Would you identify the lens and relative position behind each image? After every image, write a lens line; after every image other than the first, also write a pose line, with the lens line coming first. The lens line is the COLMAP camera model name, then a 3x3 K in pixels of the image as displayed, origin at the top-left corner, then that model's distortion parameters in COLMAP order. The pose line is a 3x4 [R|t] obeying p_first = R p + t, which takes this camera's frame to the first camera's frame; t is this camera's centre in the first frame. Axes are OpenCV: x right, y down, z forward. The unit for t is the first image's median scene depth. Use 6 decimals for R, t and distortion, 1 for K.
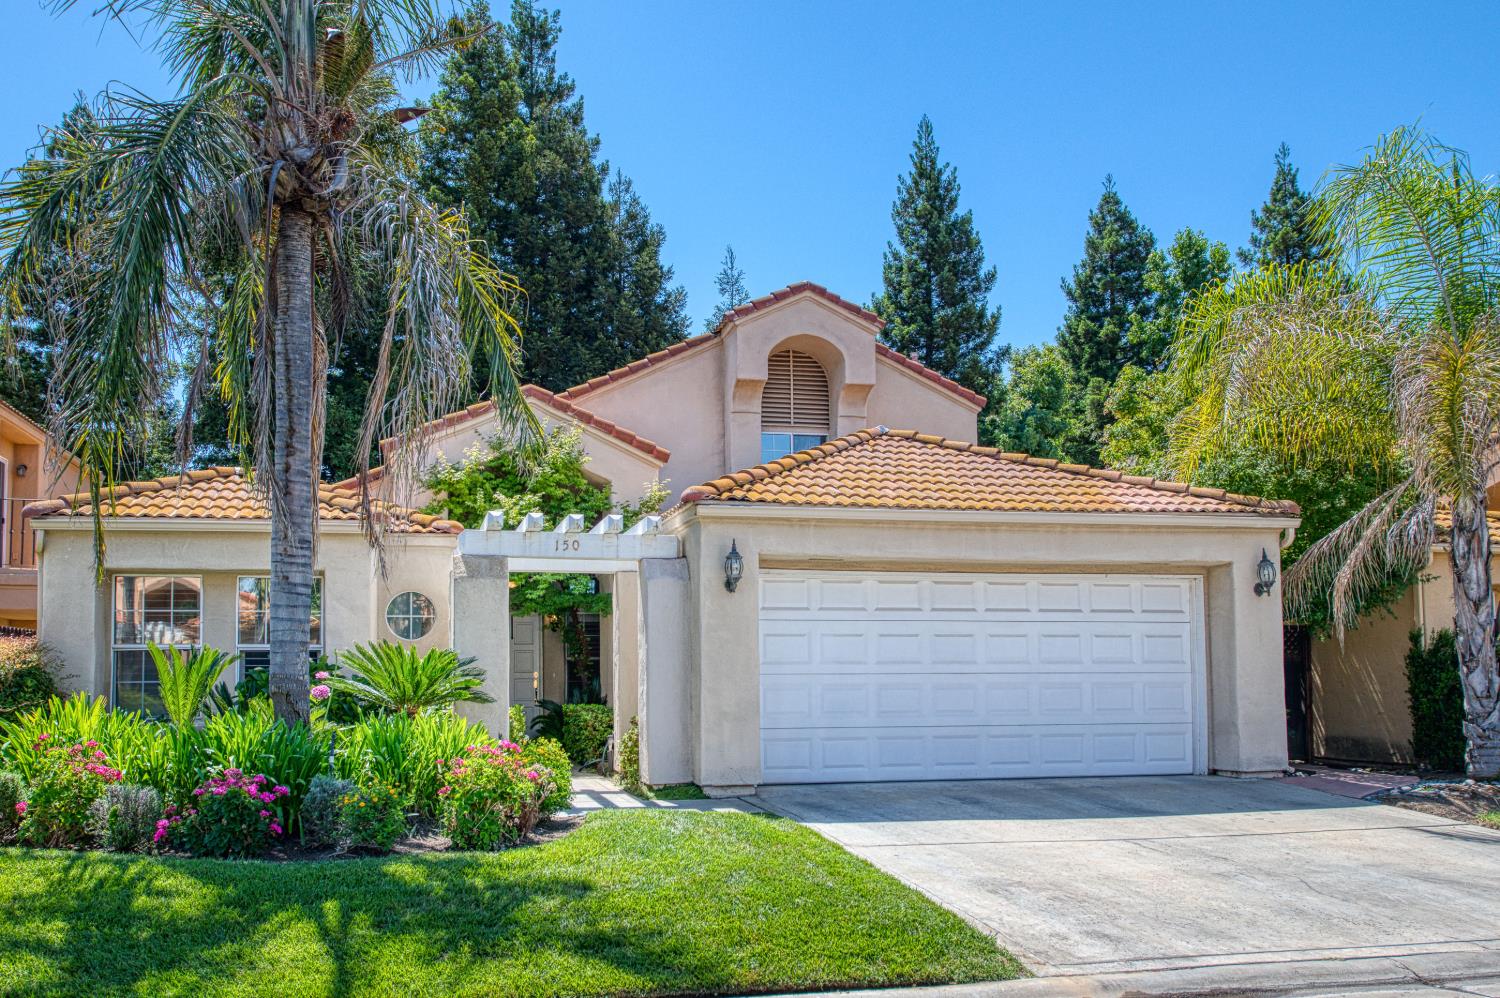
lens RADIAL K [[1180.4, 0, 683.0], [0, 1180.4, 634.7], [0, 0, 1]] dist [0.002218, -0.007909]
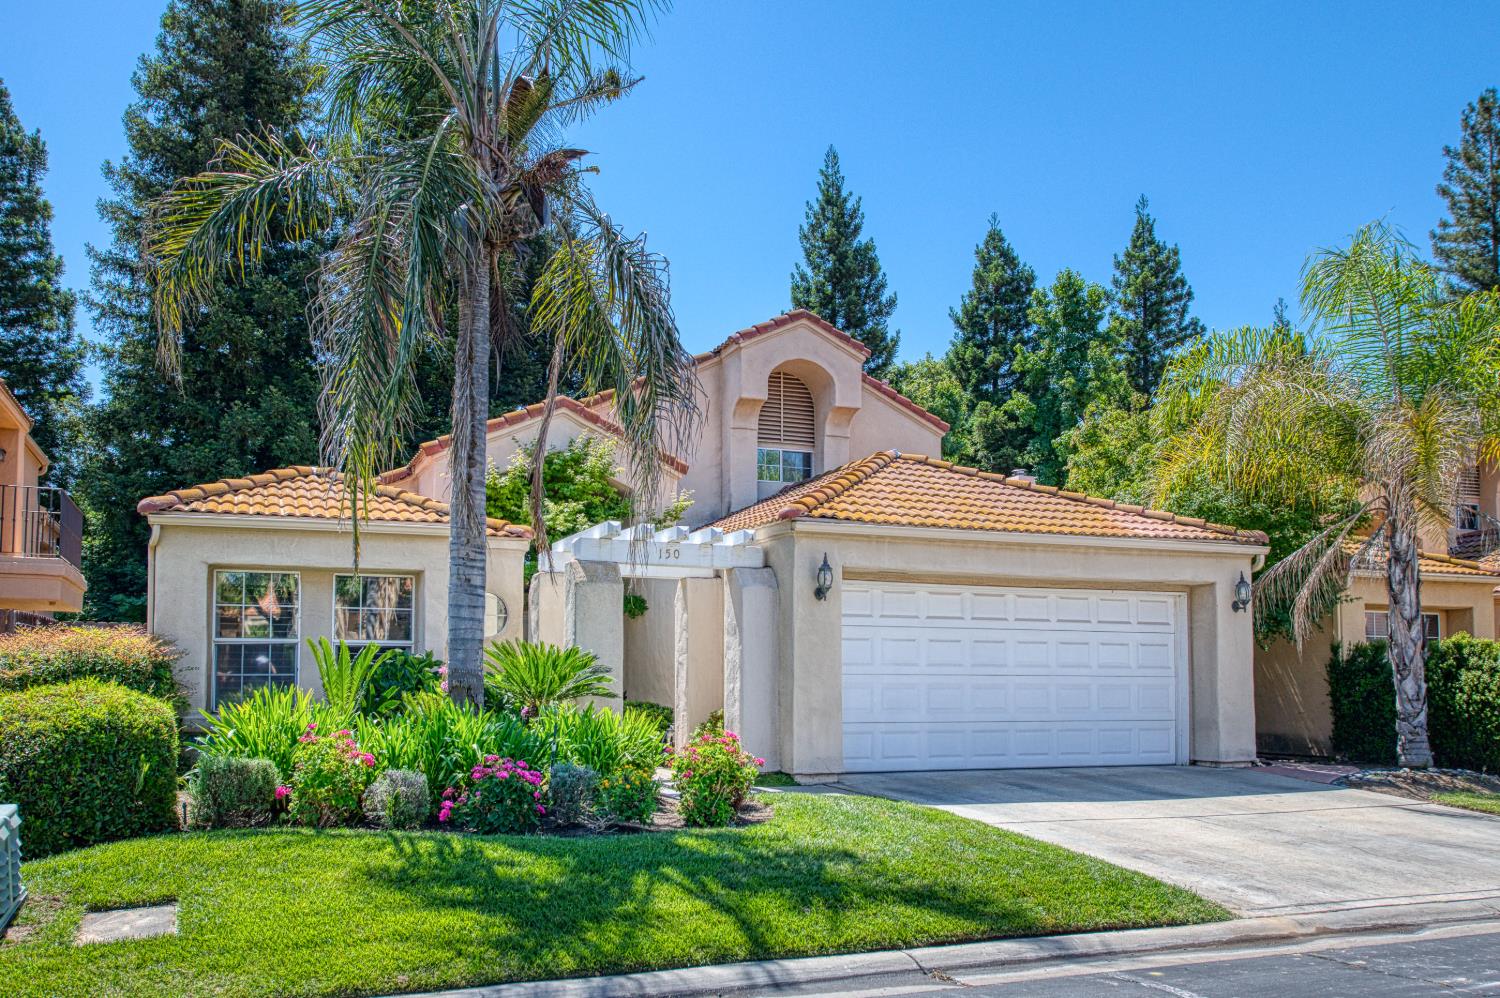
lens RADIAL K [[1180.4, 0, 683.0], [0, 1180.4, 634.7], [0, 0, 1]] dist [0.002218, -0.007909]
pose [[0.988332, 0.016231, 0.151448, -0.228924], [-0.016493, 0.999864, 0.000472, -0.001665], [-0.151420, -0.002965, 0.988465, -0.072177]]
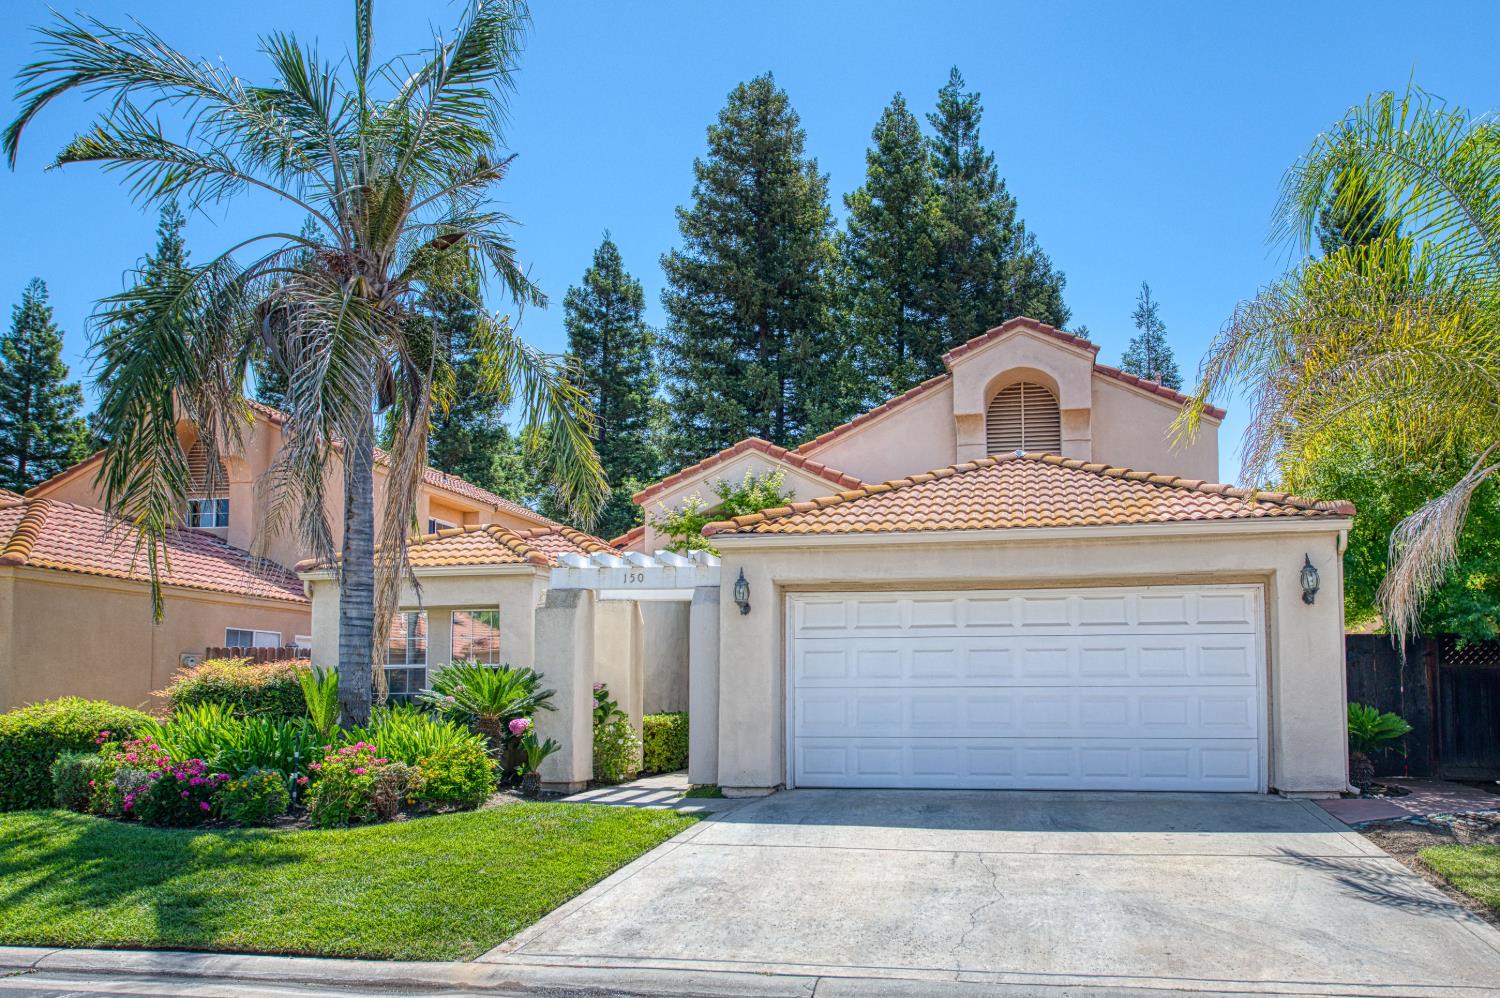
lens RADIAL K [[1073.8, 0, 914.7], [0, 1073.8, 626.7], [0, 0, 1]] dist [0.003490, -0.001190]
pose [[0.935285, -0.019788, -0.353342, 0.495755], [0.012343, 0.999652, -0.023310, 0.001168], [0.353681, 0.017441, 0.935204, 0.090992]]
